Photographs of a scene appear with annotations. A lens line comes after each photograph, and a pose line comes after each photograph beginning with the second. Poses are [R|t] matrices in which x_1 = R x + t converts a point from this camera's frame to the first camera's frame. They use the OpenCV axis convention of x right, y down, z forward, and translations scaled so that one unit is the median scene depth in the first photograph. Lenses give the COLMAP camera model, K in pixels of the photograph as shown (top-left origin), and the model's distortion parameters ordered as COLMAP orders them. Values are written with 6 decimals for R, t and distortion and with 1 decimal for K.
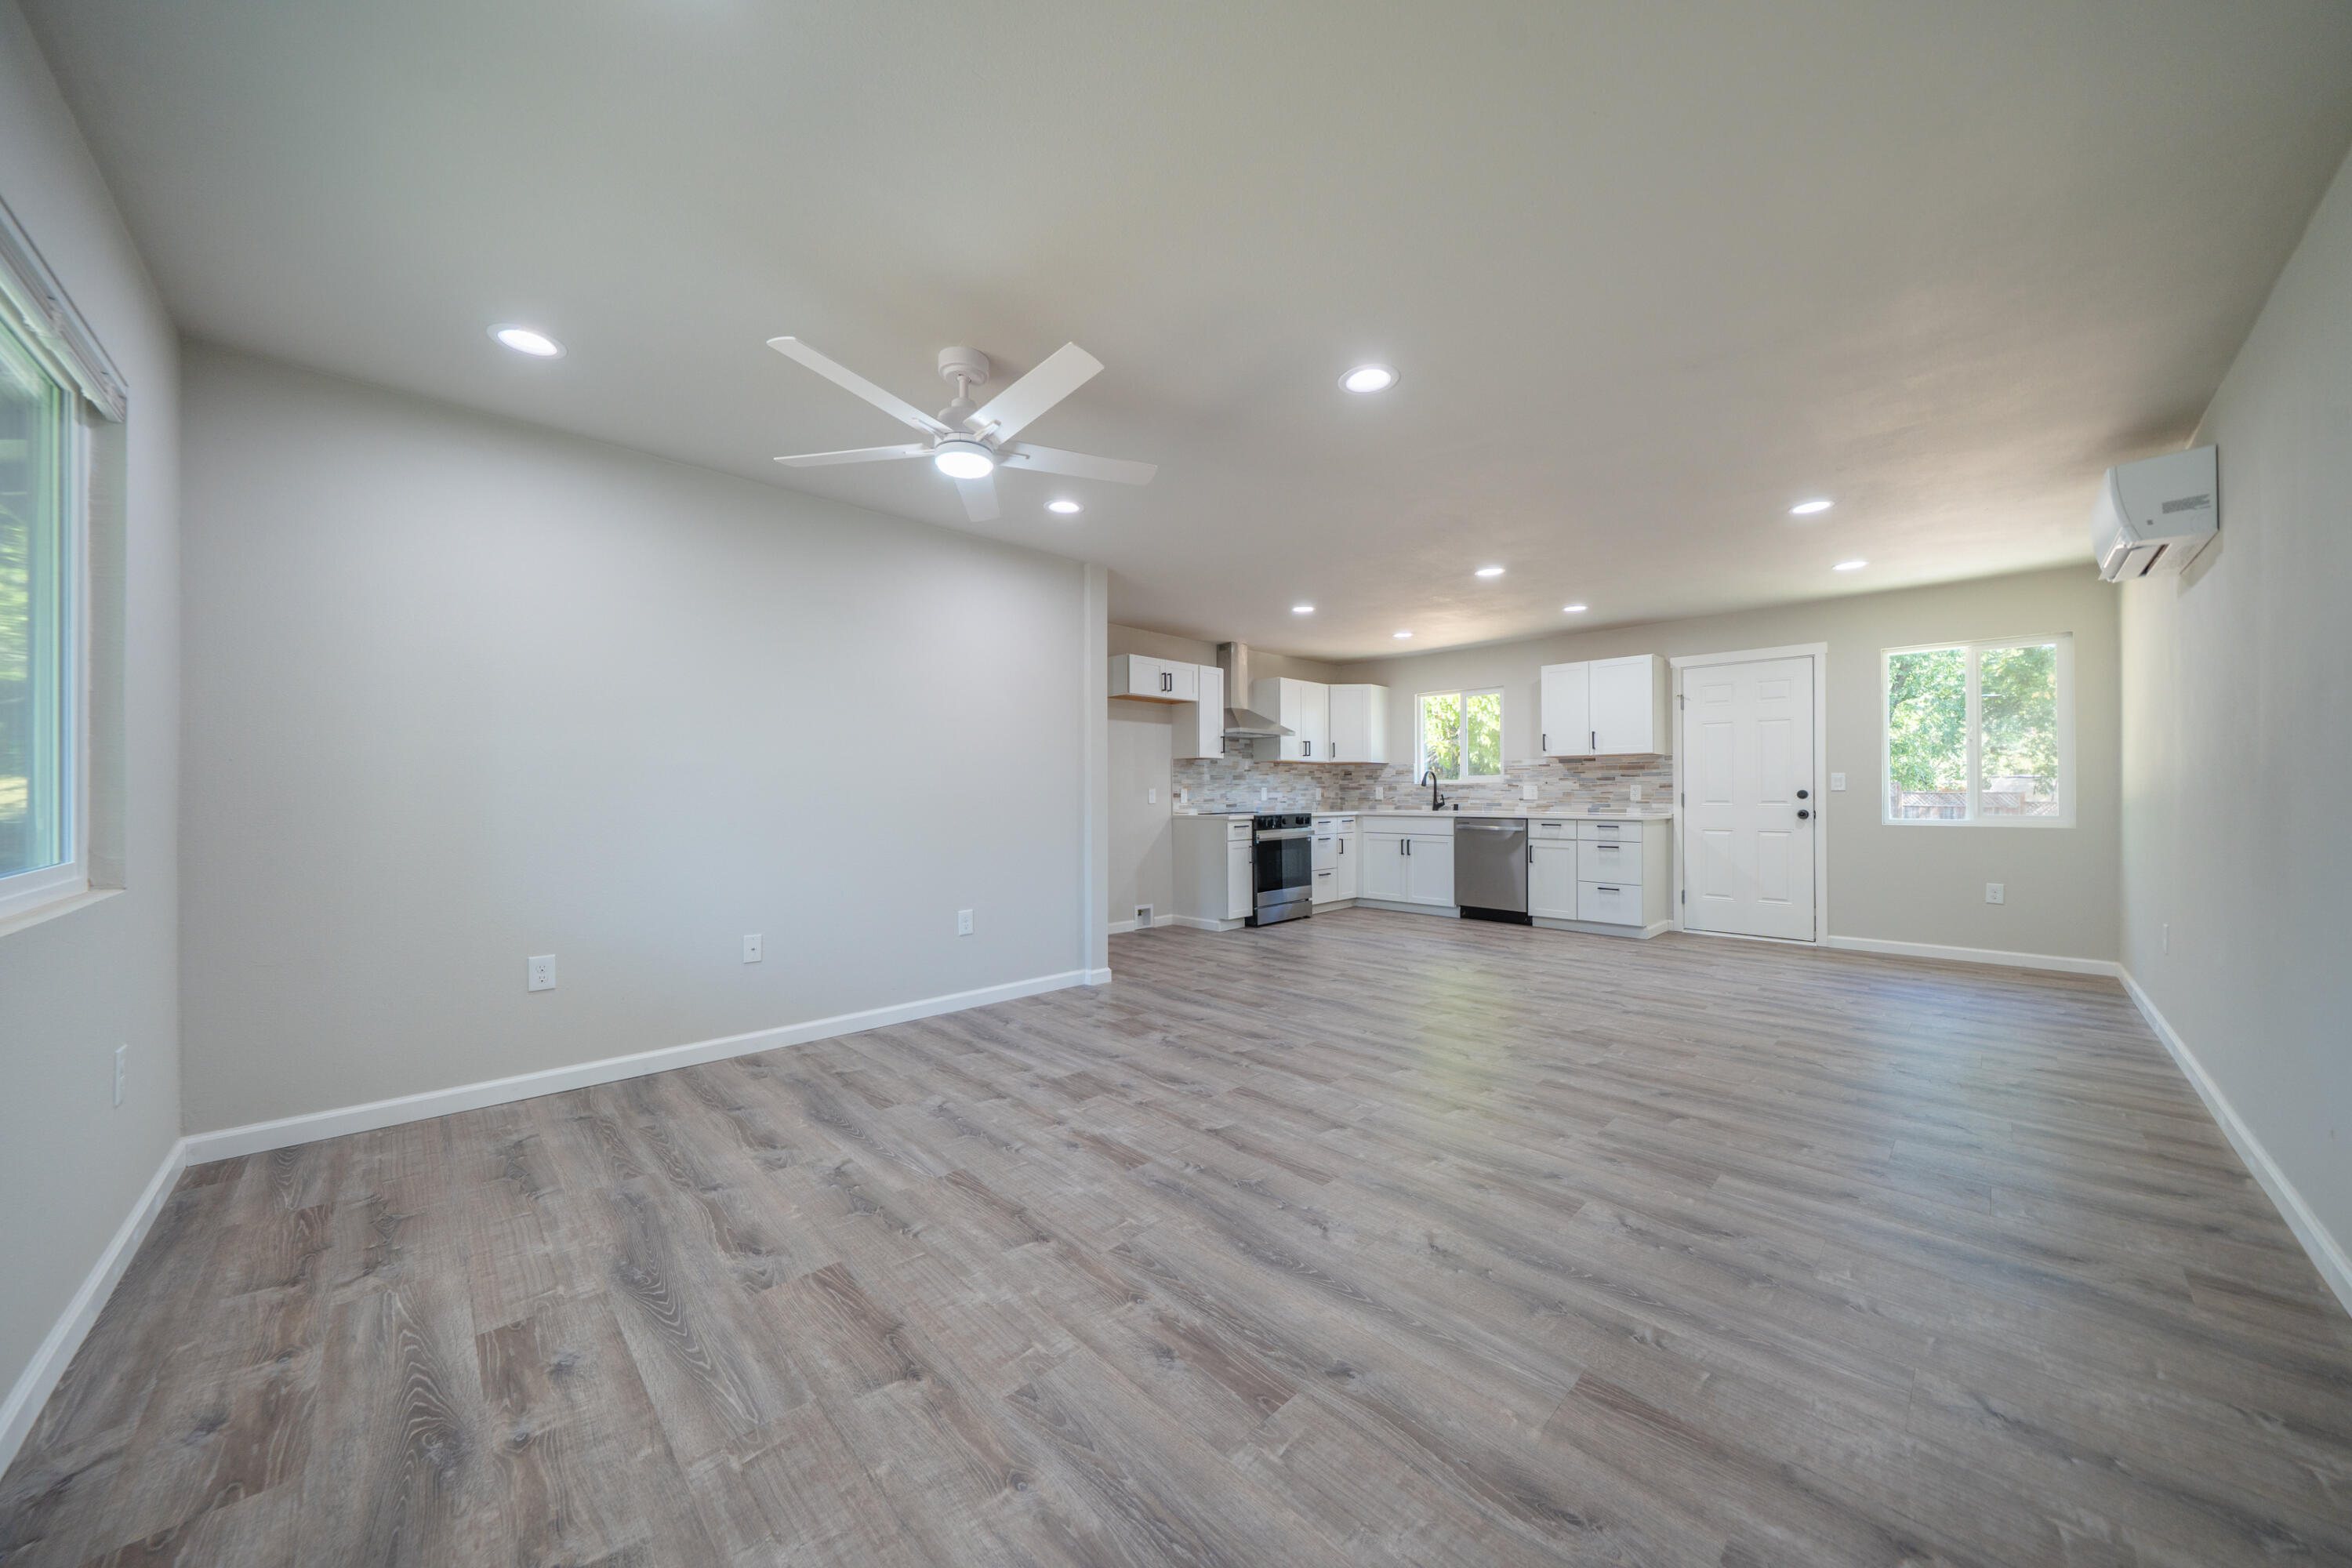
lens RADIAL K [[803.3, 0, 1163.1], [0, 803.3, 790.6], [0, 0, 1]] dist [-0.008034, -0.000067]
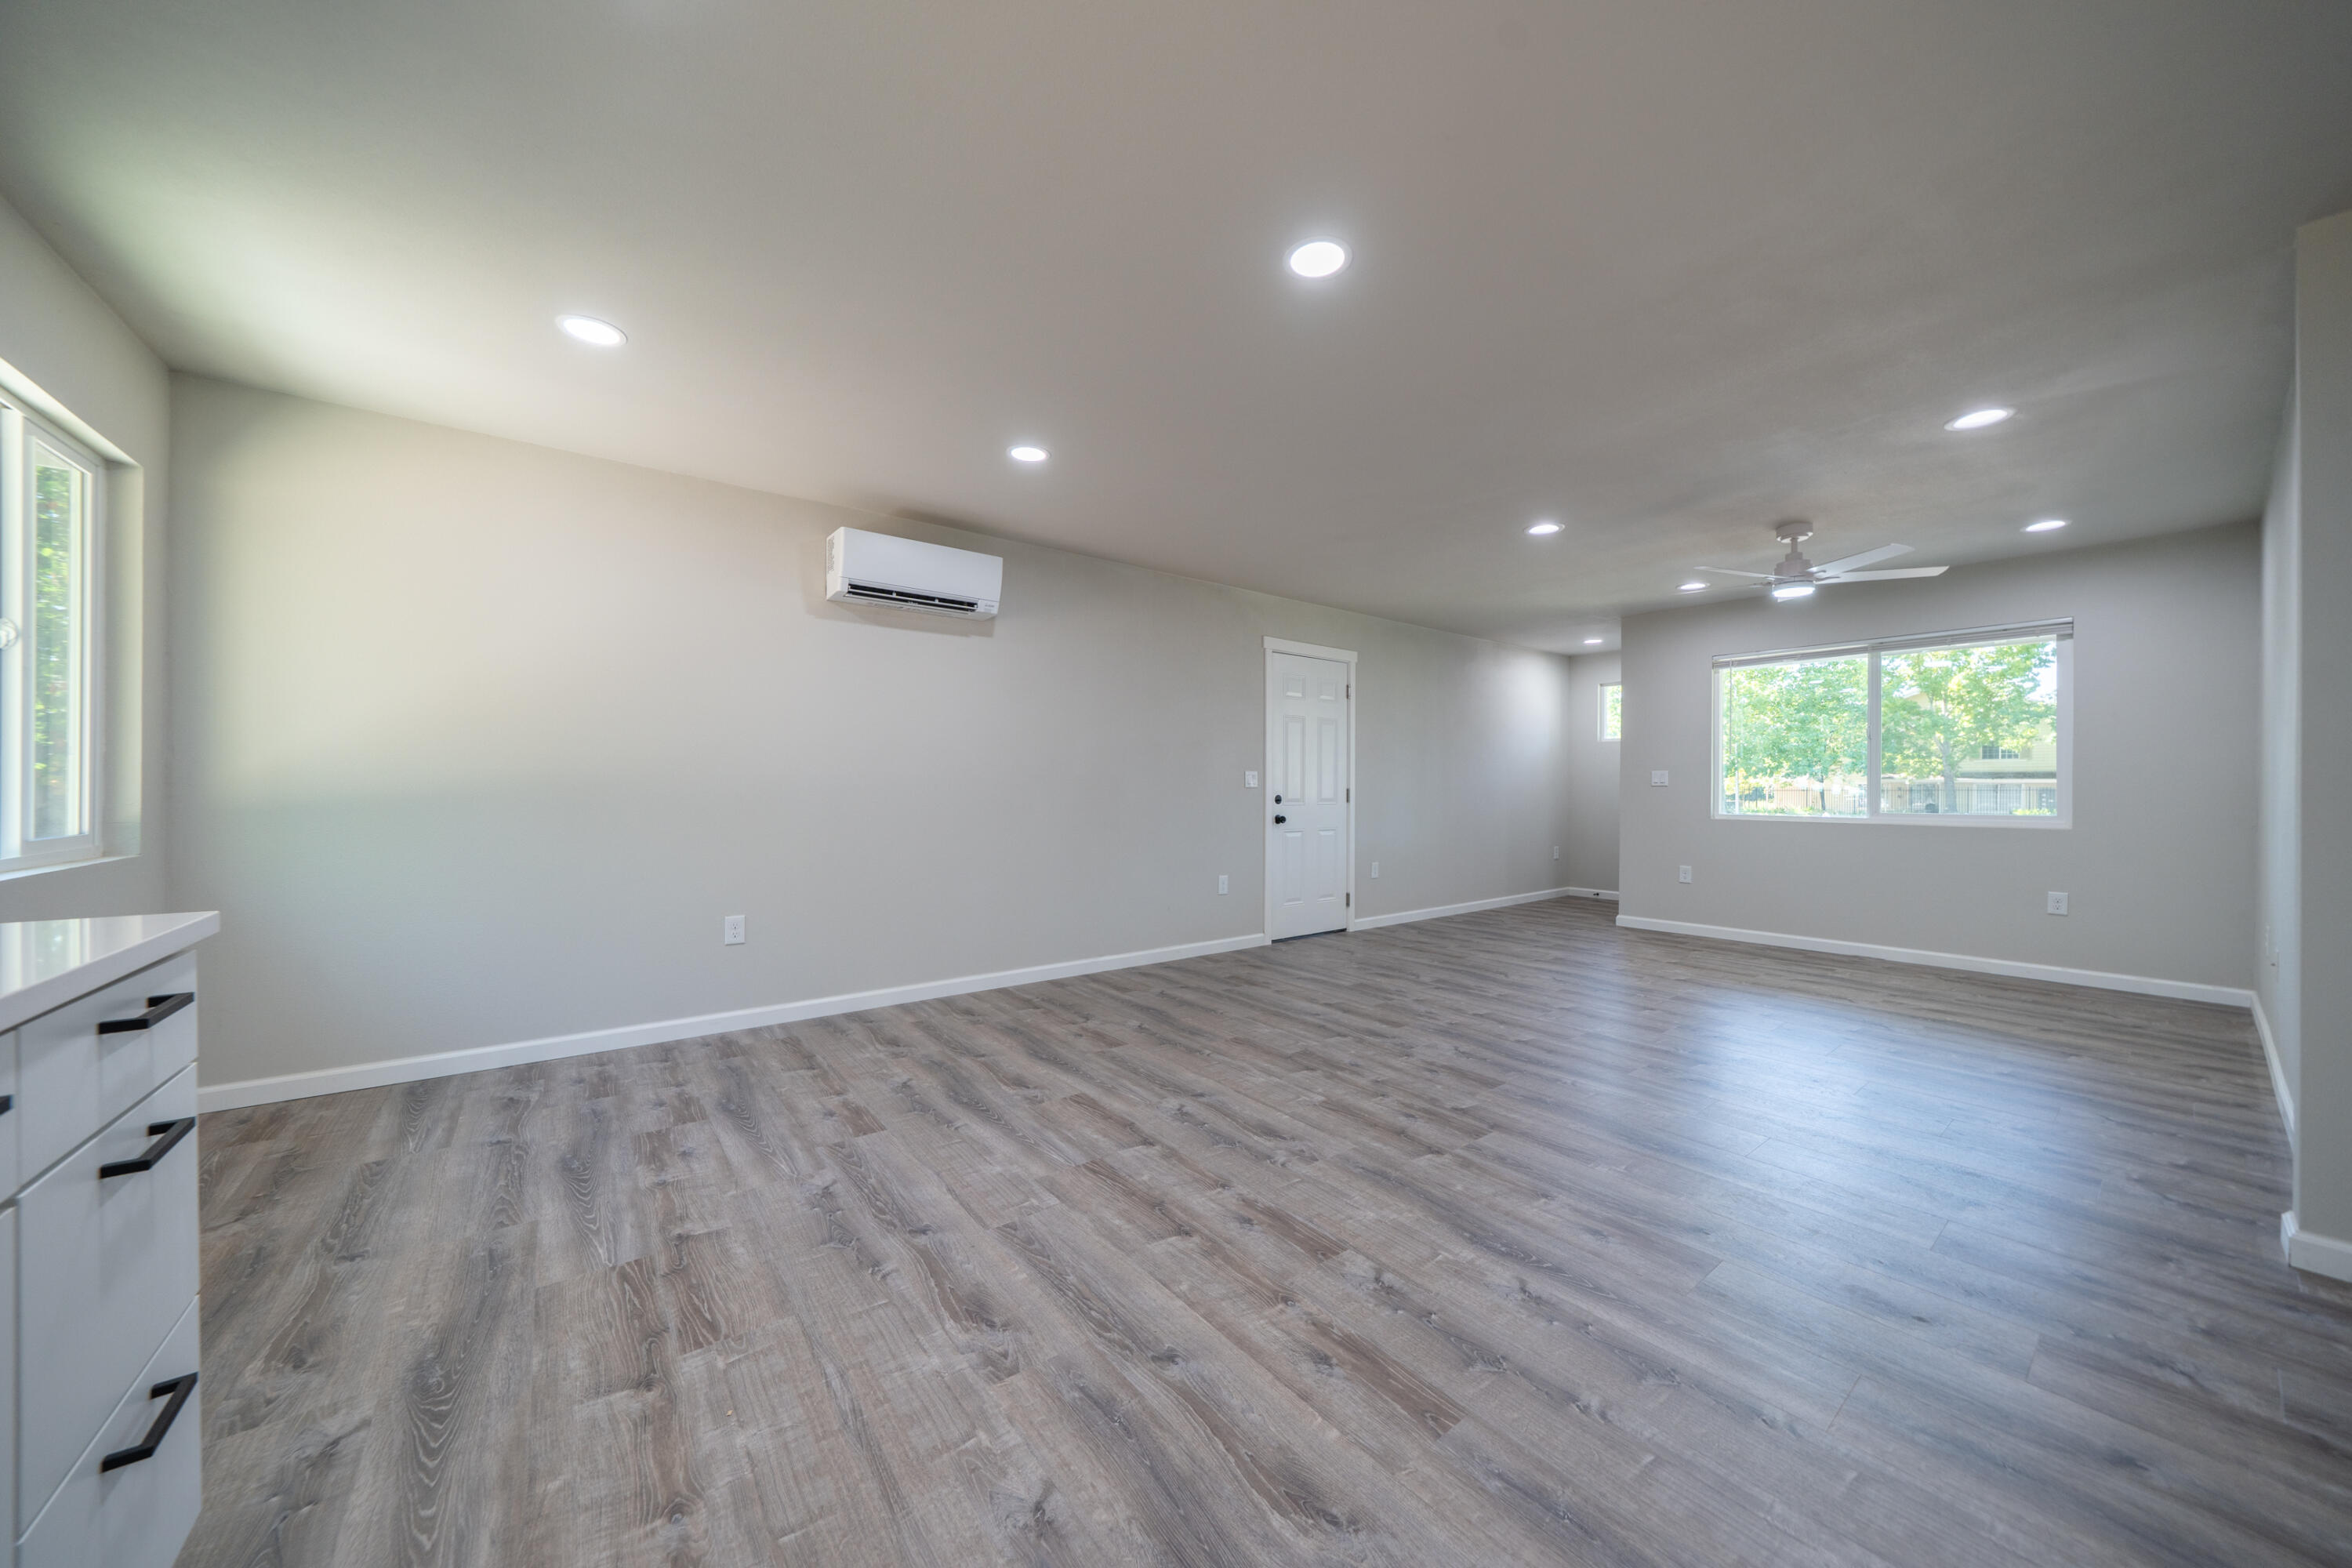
lens RADIAL K [[810.4, 0, 1168.2], [0, 810.4, 786.6], [0, 0, 1]] dist [-0.014136, 0.001405]
pose [[-0.994032, -0.002099, 0.109071, 0.526173], [-0.002041, 0.999998, 0.000641, 0.001758], [-0.109072, 0.000415, -0.994034, 1.709780]]
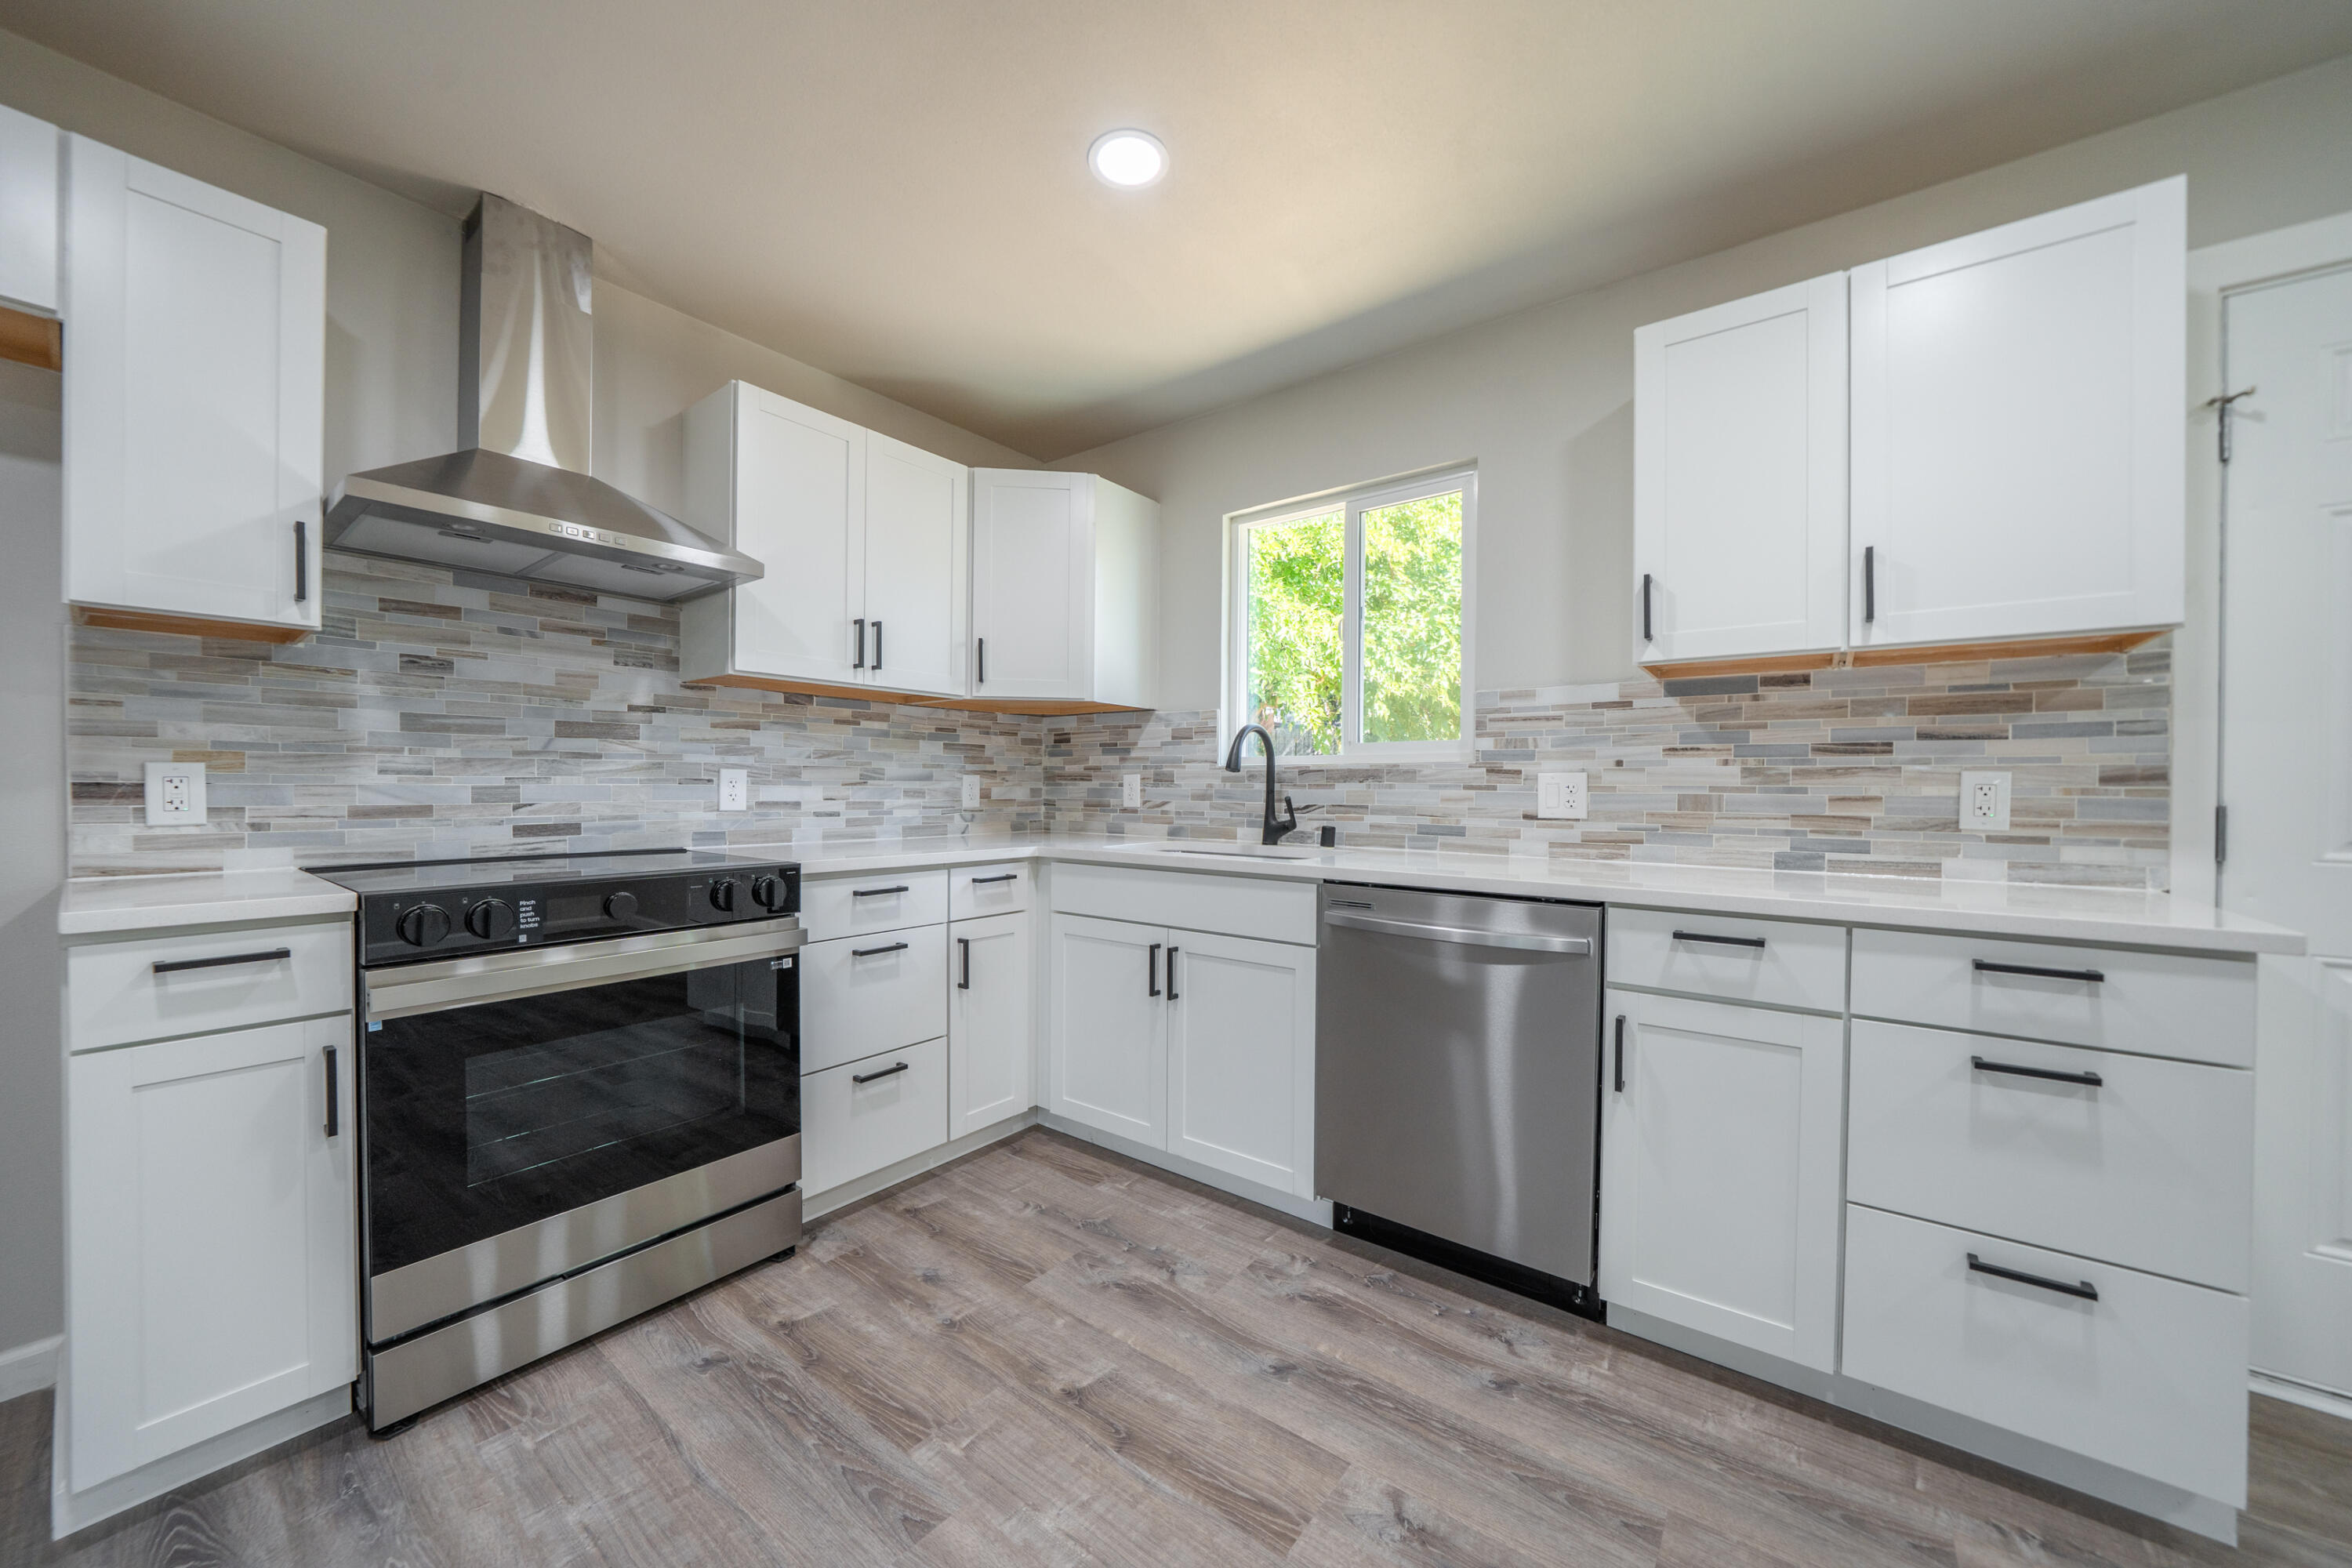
lens RADIAL K [[848.0, 0, 1163.4], [0, 848.0, 793.7], [0, 0, 1]] dist [-0.012911, -0.000012]
pose [[0.989378, 0.011189, 0.144935, 0.464403], [-0.012663, 0.999877, 0.009248, 0.001601], [-0.144814, -0.010985, 0.989398, 1.248333]]
